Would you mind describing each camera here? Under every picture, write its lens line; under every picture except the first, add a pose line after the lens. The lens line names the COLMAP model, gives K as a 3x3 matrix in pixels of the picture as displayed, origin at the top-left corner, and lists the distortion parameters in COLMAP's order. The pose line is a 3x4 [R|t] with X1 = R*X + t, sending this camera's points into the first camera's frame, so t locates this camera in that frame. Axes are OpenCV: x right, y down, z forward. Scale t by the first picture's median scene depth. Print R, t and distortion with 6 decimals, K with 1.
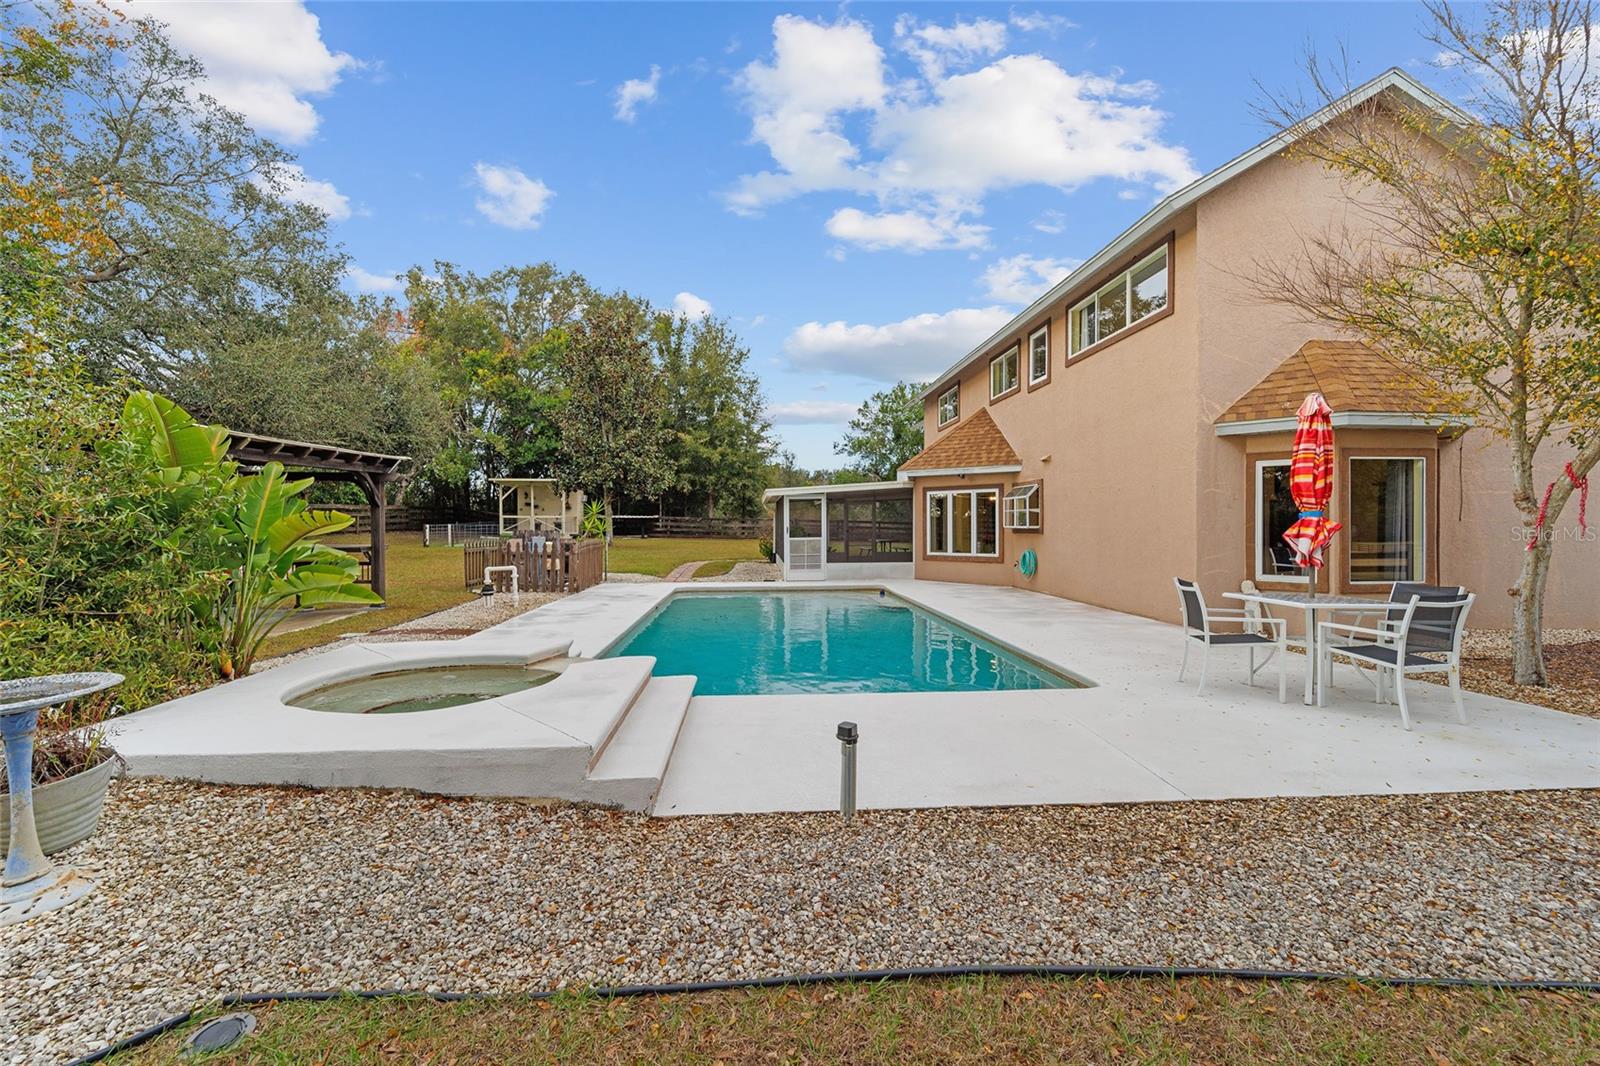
lens RADIAL K [[651.5, 0, 793.0], [0, 651.5, 526.1], [0, 0, 1]] dist [0.002194, 0.000120]
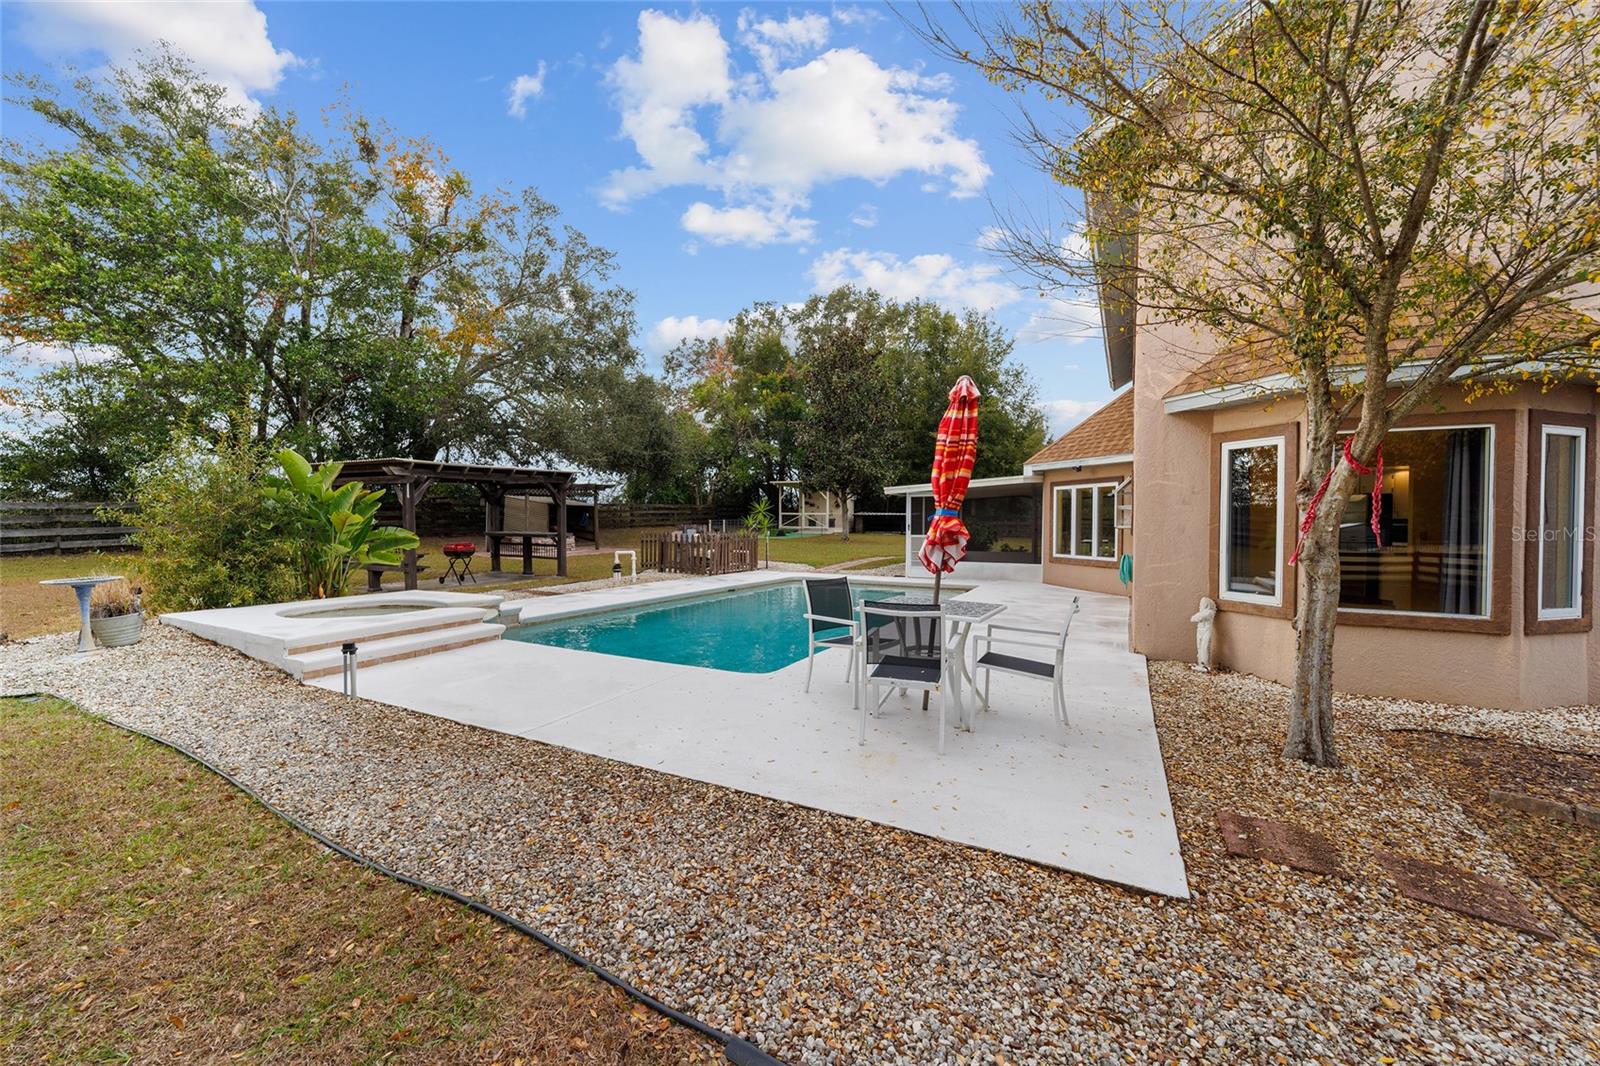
lens RADIAL K [[645.2, 0, 789.3], [0, 645.2, 524.4], [0, 0, 1]] dist [0.002514, 0.000254]
pose [[0.843964, 0.011113, -0.536285, 0.406642], [-0.009867, 0.999938, 0.005194, -0.001689], [0.536310, 0.000908, 0.844021, 0.050864]]
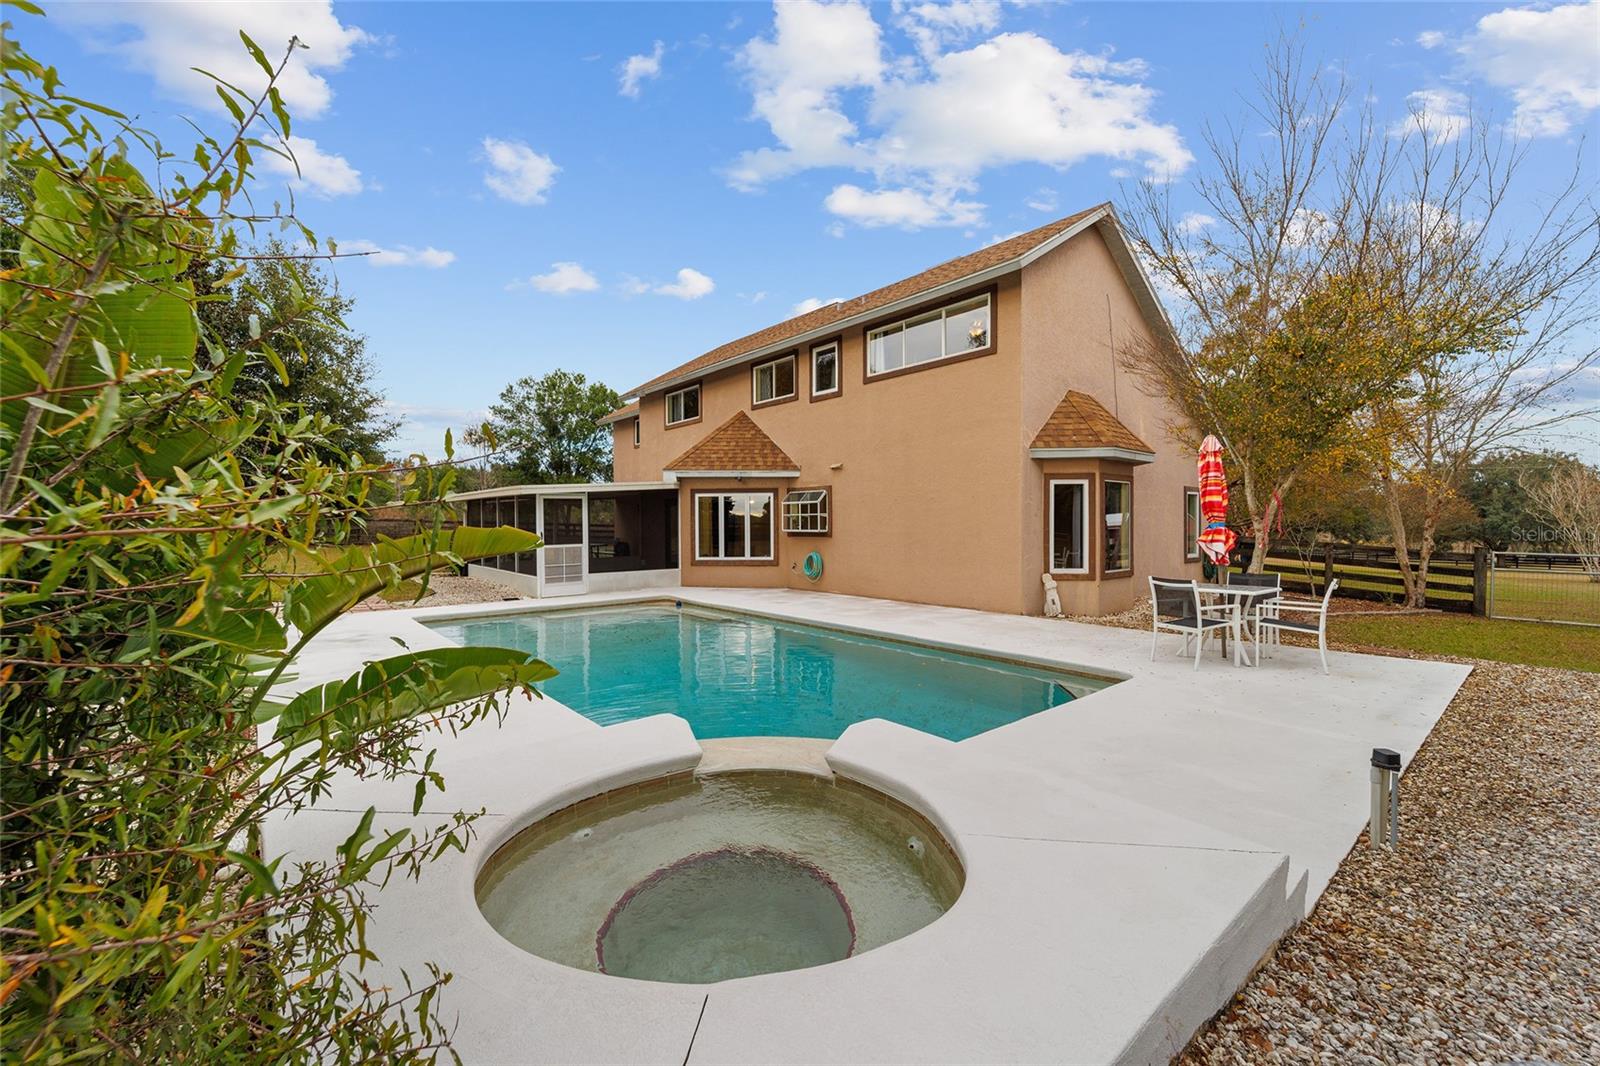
lens RADIAL K [[651.5, 0, 793.0], [0, 651.5, 526.1], [0, 0, 1]] dist [0.002194, 0.000120]
pose [[0.802465, -0.003075, 0.596692, -0.267406], [0.002310, 0.999995, 0.002046, -0.007634], [-0.596695, -0.000263, 0.802468, 0.164495]]
